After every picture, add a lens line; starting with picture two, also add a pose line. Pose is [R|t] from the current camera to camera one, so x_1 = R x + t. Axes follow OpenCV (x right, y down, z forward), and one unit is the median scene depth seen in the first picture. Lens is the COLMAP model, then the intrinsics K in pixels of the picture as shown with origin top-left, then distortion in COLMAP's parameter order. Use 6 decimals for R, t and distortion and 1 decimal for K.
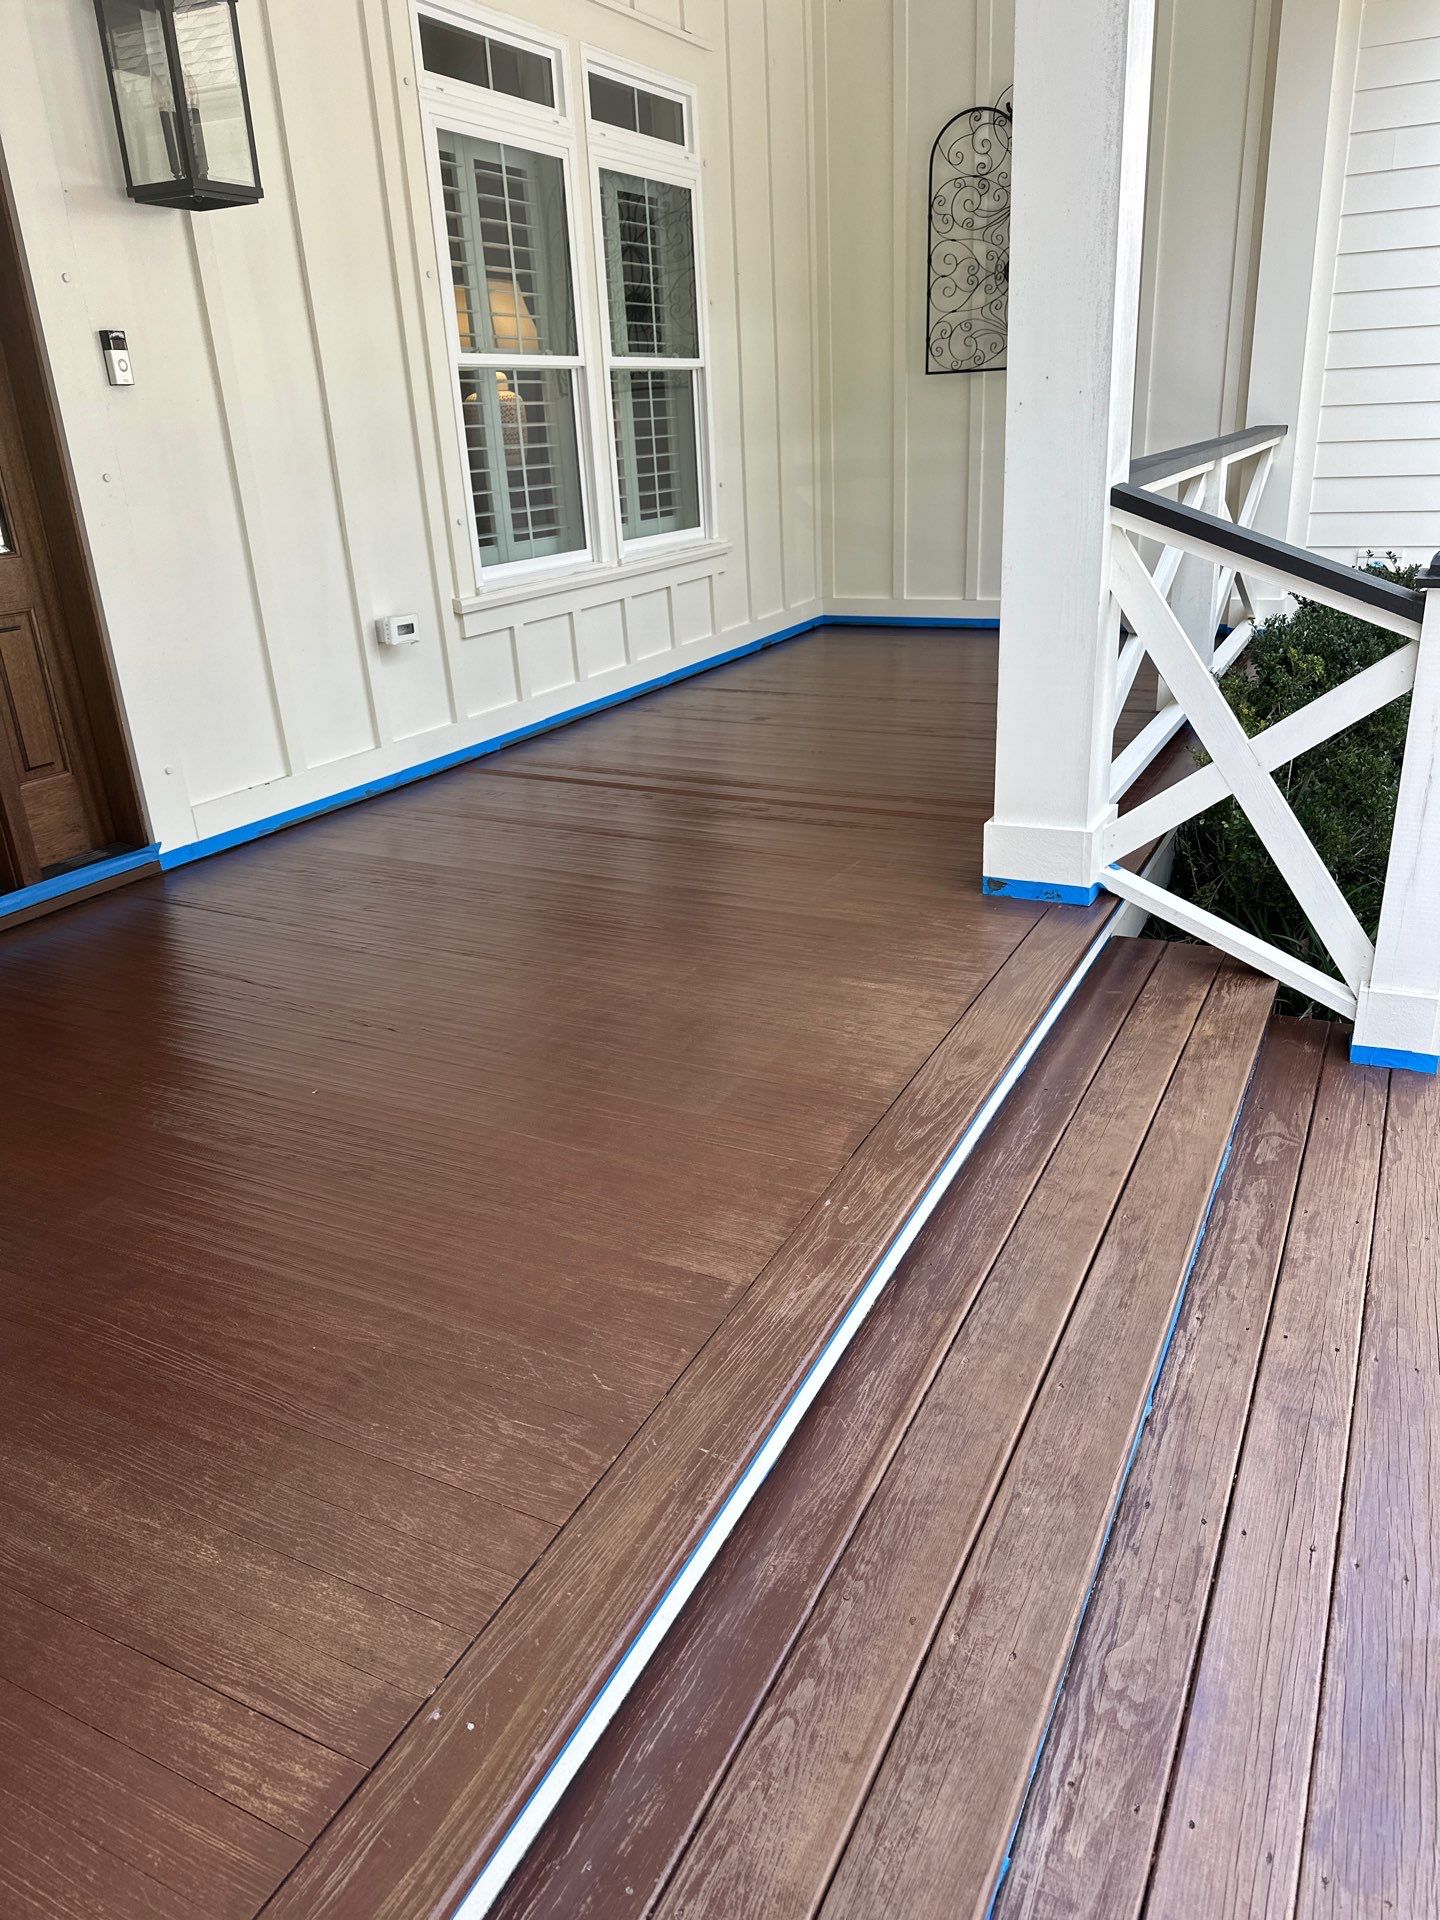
lens RADIAL K [[1333.8, 0, 720.0], [0, 1333.8, 960.0], [0, 0, 1]] dist [0.071401, -0.095007]
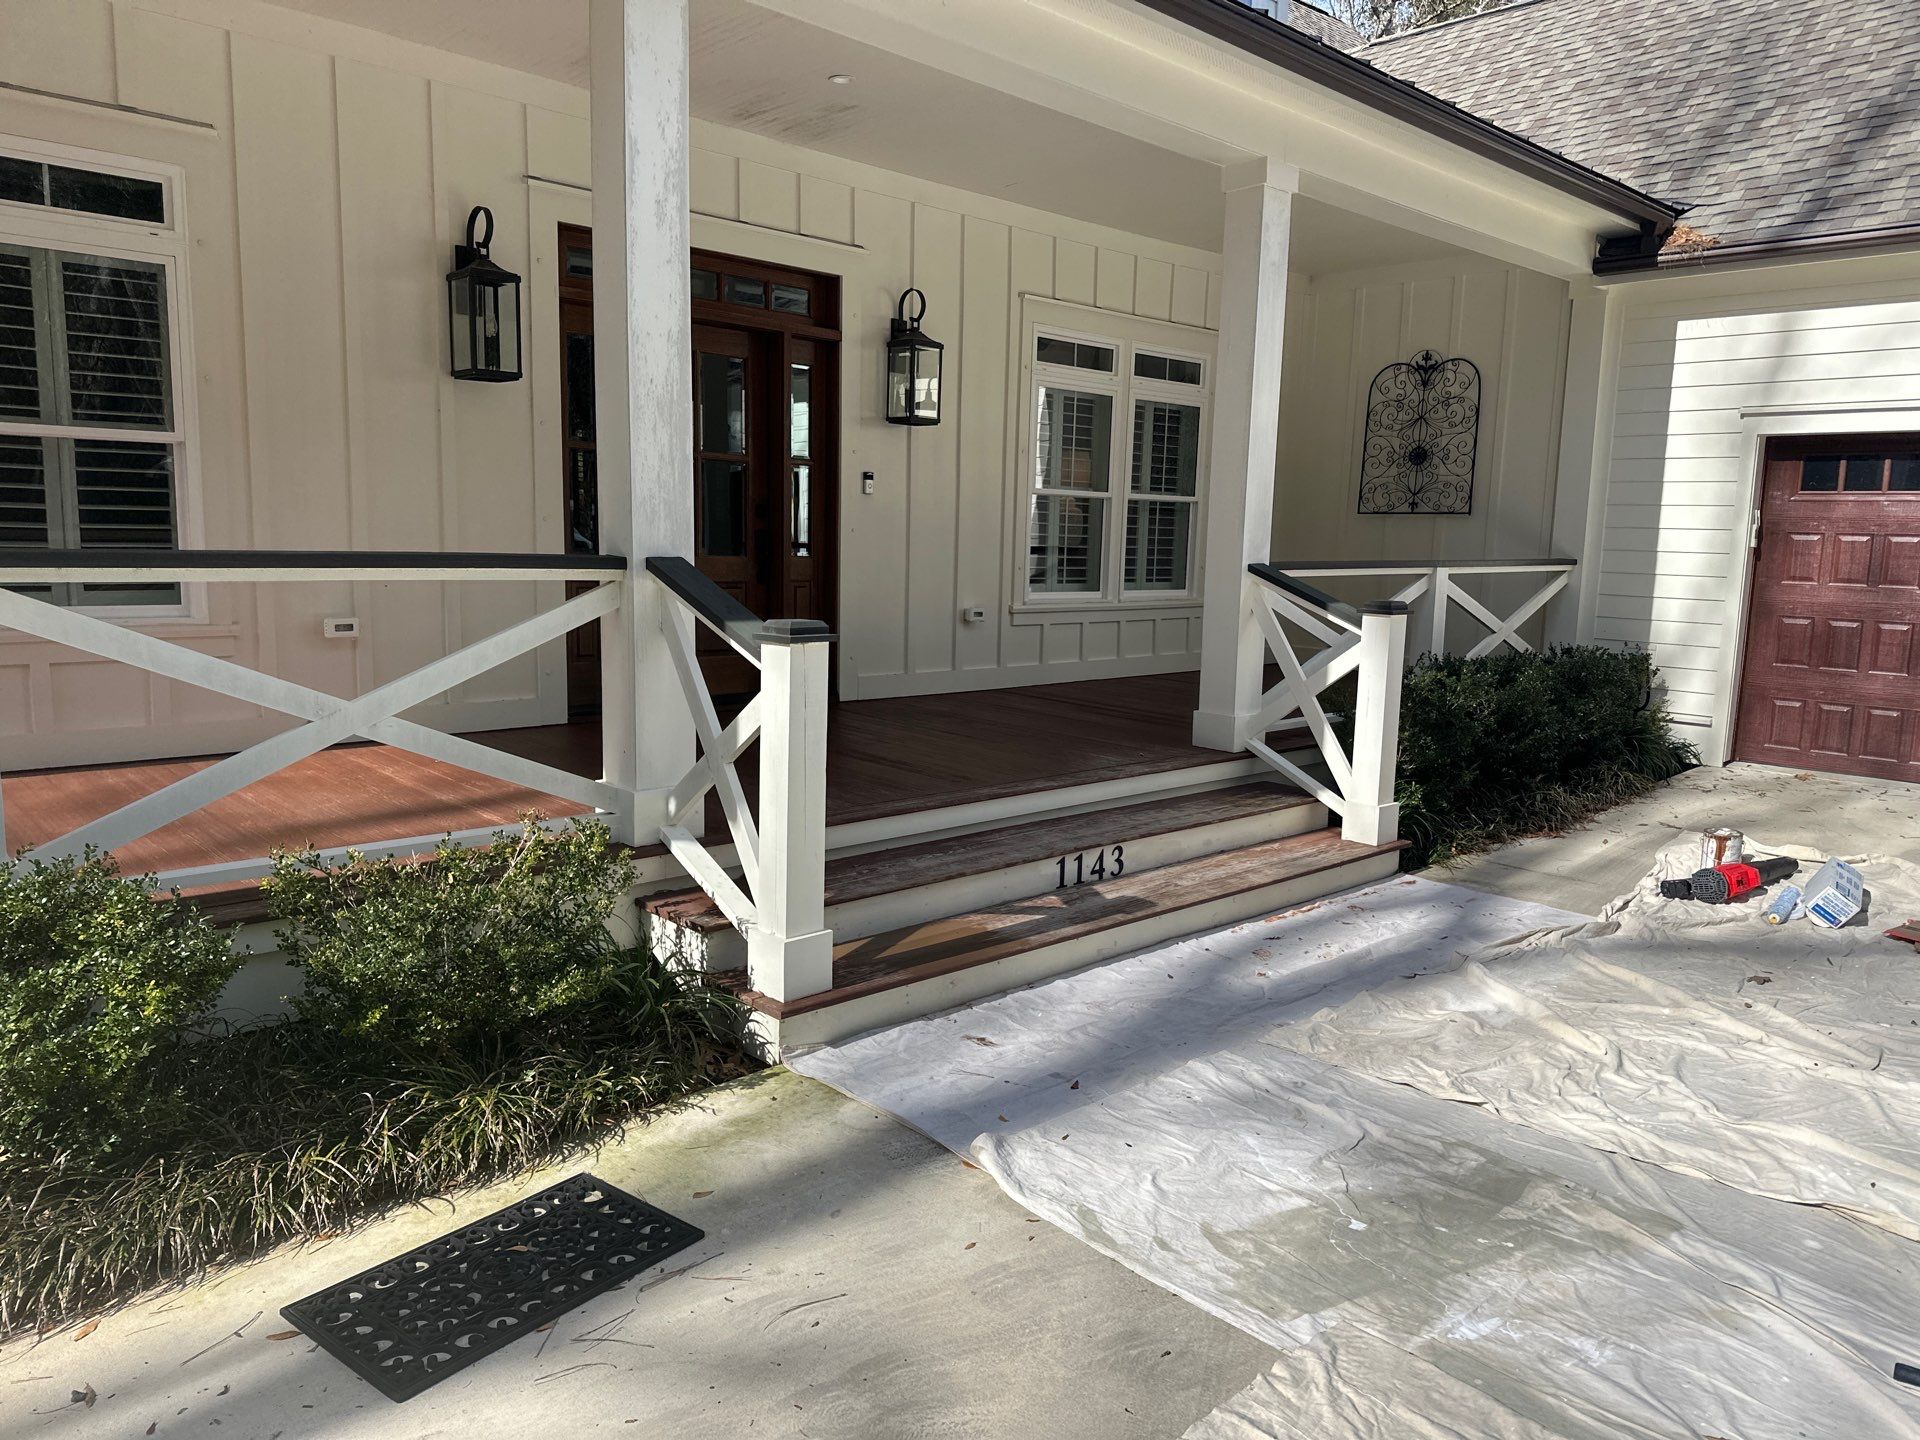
lens RADIAL K [[1257.5, 0, 957.3], [0, 1257.5, 757.1], [0, 0, 1]] dist [0.067061, -0.121776]
pose [[0.933919, 0.130105, -0.332968, 0.475250], [-0.193851, 0.966900, -0.165910, 0.338295], [0.300361, 0.219493, 0.928227, -0.861017]]
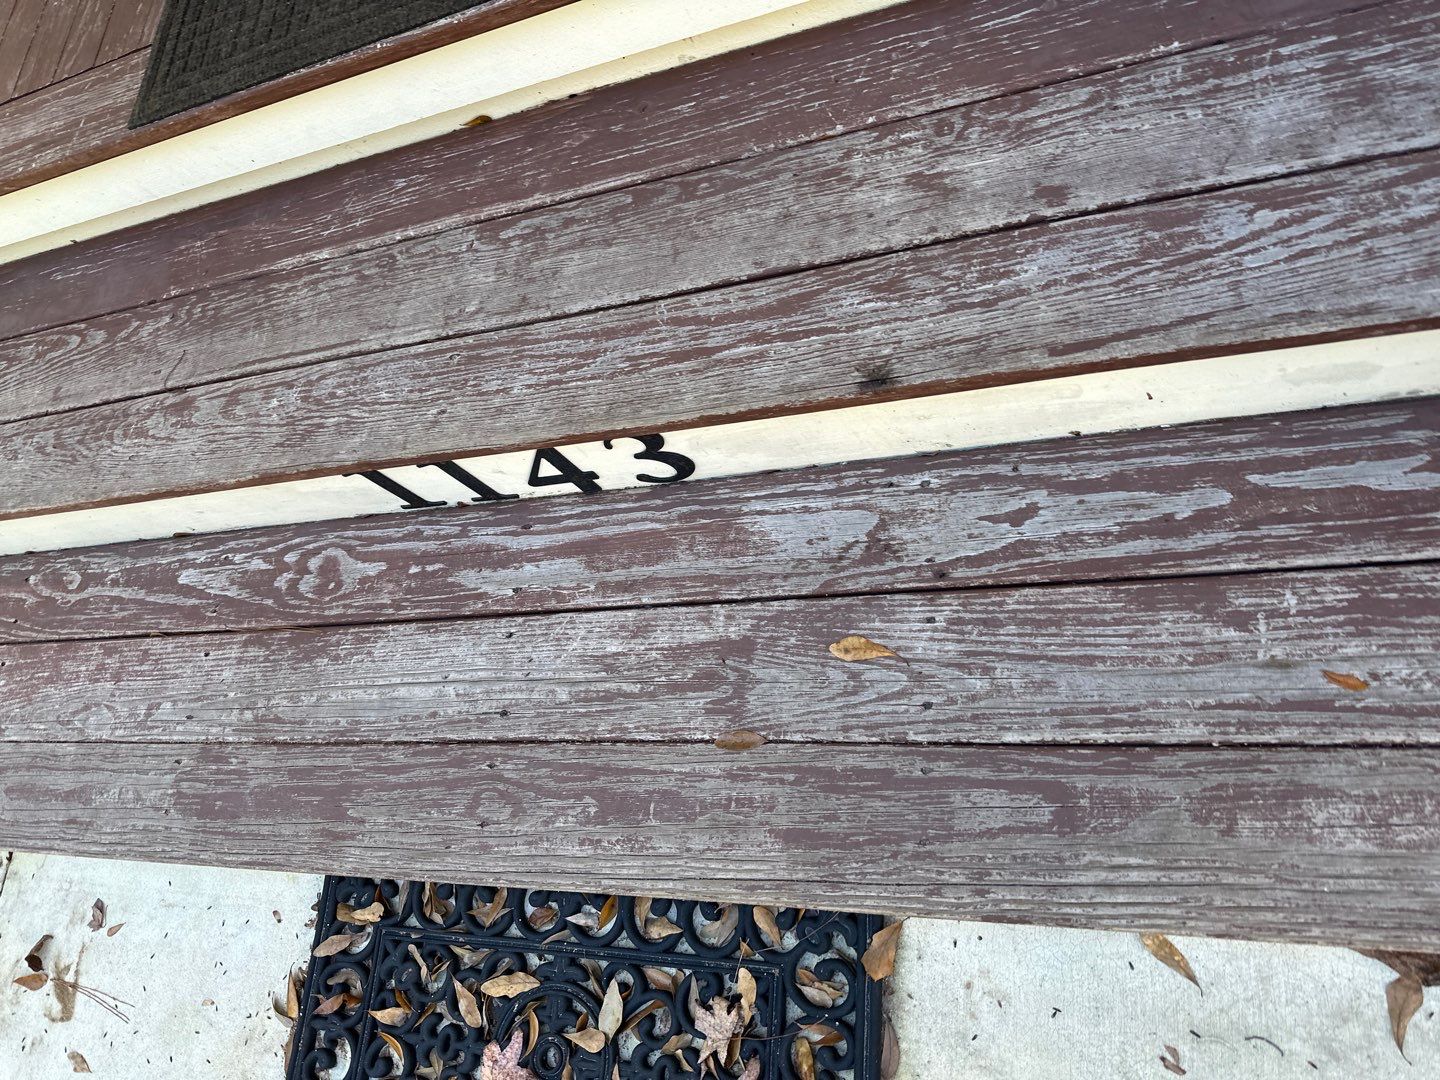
lens RADIAL K [[1014.7, 0, 716.5], [0, 1014.7, 557.5], [0, 0, 1]] dist [0.034237, -0.030533]
pose [[0.370993, 0.818058, -0.439483, 0.337145], [0.047013, 0.456105, 0.888683, -0.065417], [0.927445, -0.350357, 0.130752, 0.537919]]
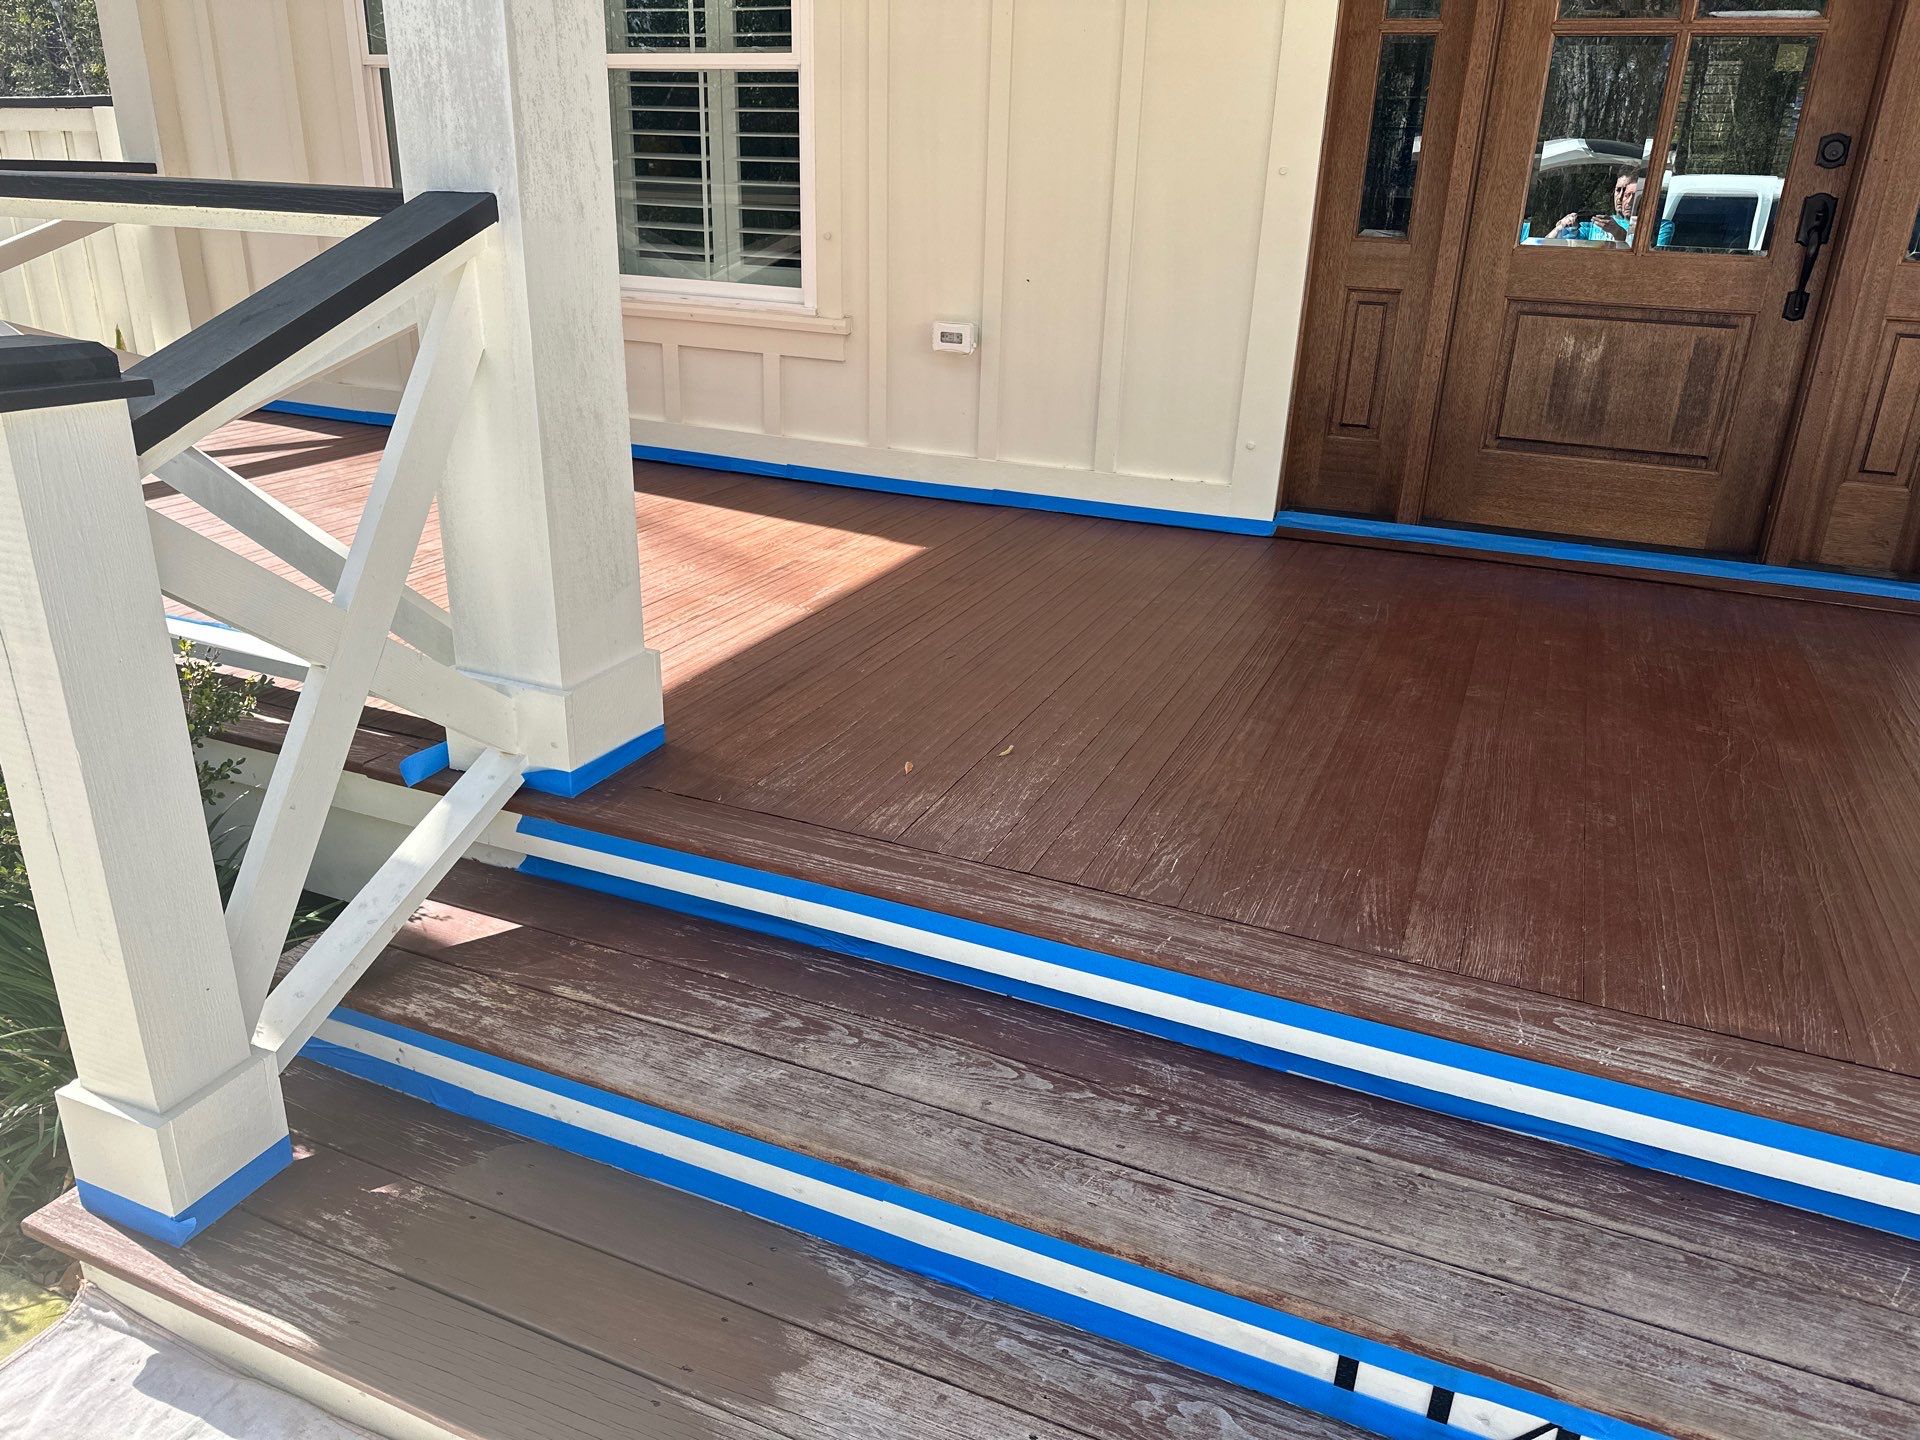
lens RADIAL K [[1303.3, 0, 994.4], [0, 1303.3, 712.2], [0, 0, 1]] dist [0.057201, -0.066935]
pose [[0.075082, 0.407343, -0.910184, 0.420358], [-0.401246, 0.847948, 0.346391, -0.067410], [0.912888, 0.339199, 0.227110, 0.225719]]
